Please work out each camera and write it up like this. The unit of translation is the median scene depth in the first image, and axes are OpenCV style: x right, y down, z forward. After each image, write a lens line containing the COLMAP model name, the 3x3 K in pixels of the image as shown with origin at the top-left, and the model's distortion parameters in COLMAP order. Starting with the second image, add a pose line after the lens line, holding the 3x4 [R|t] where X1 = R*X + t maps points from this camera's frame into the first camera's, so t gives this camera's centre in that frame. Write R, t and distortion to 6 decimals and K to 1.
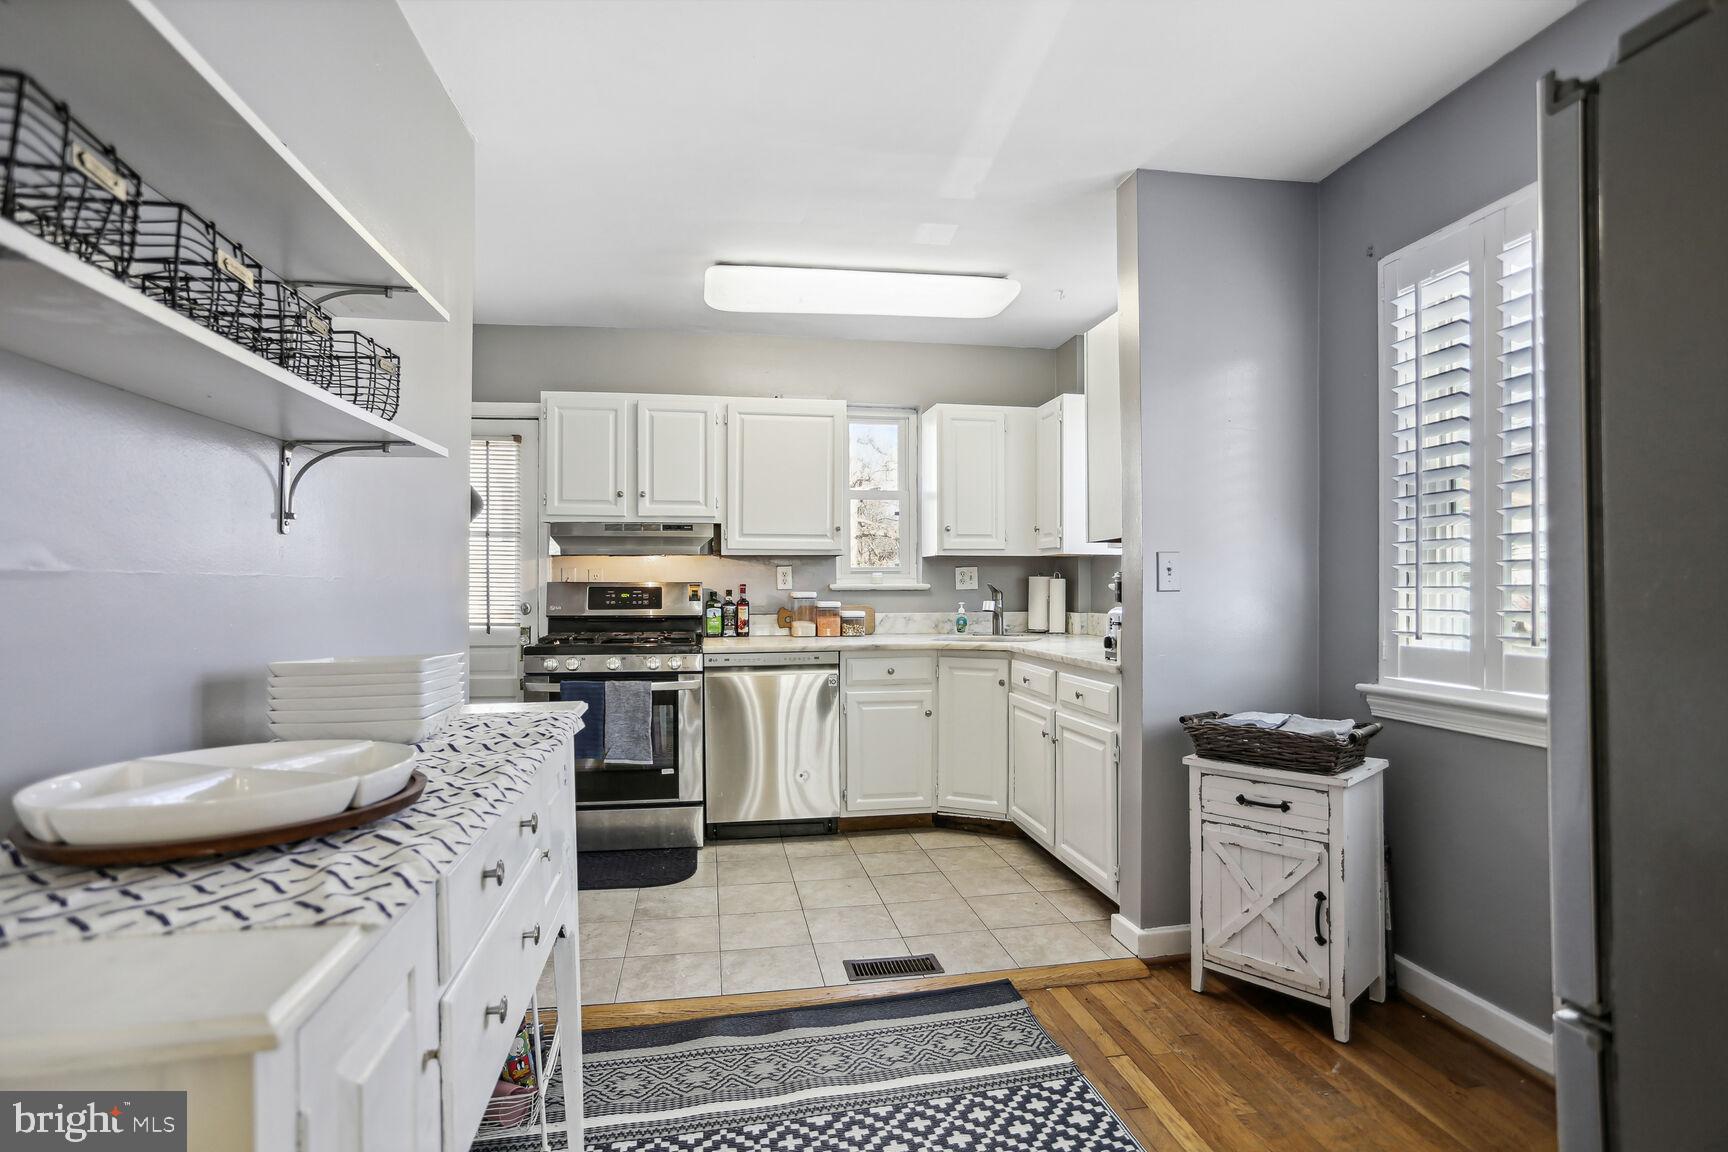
lens RADIAL K [[865.0, 0, 867.8], [0, 865.0, 577.4], [0, 0, 1]] dist [-0.044107, -0.000068]
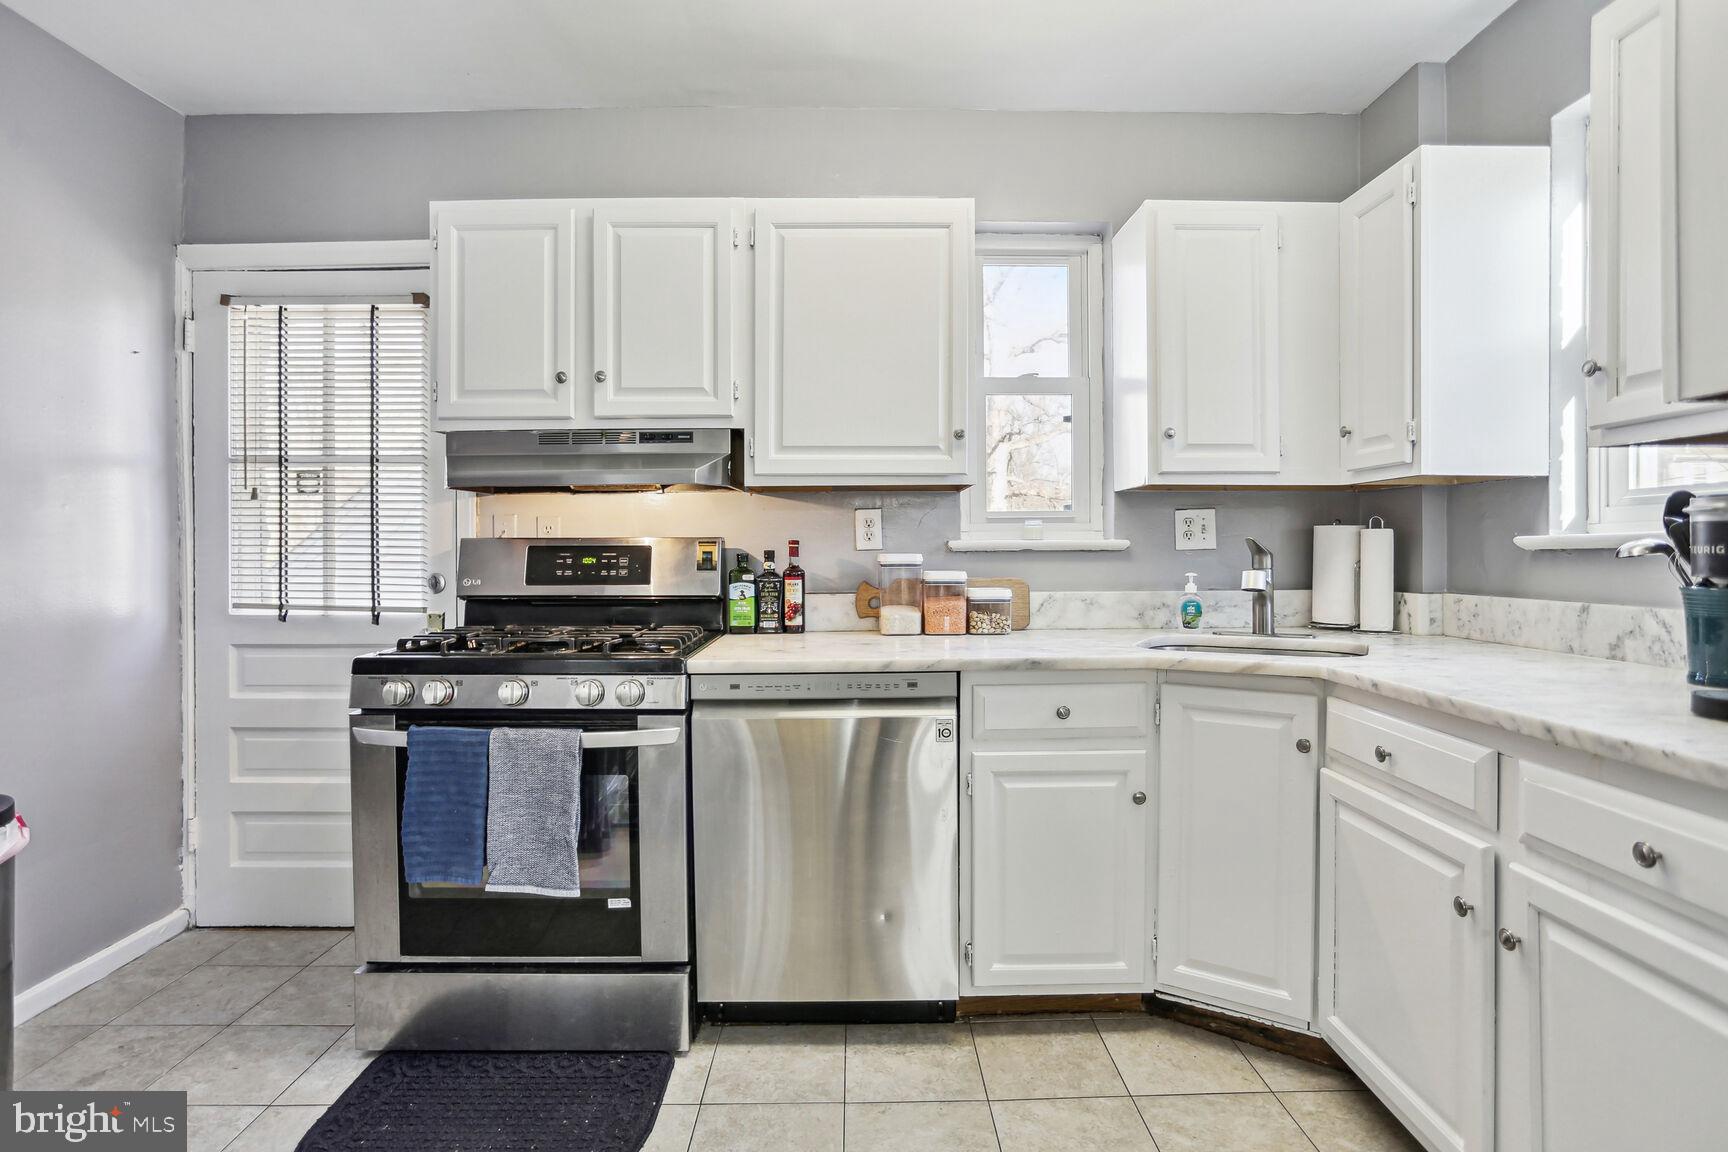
lens RADIAL K [[865.0, 0, 865.7], [0, 865.0, 559.8], [0, 0, 1]] dist [-0.044107, -0.000068]
pose [[0.984953, -0.000431, -0.172824, 0.000582], [0.004011, 0.999785, 0.020363, 0.009637], [0.172778, -0.020750, 0.984742, 0.466309]]
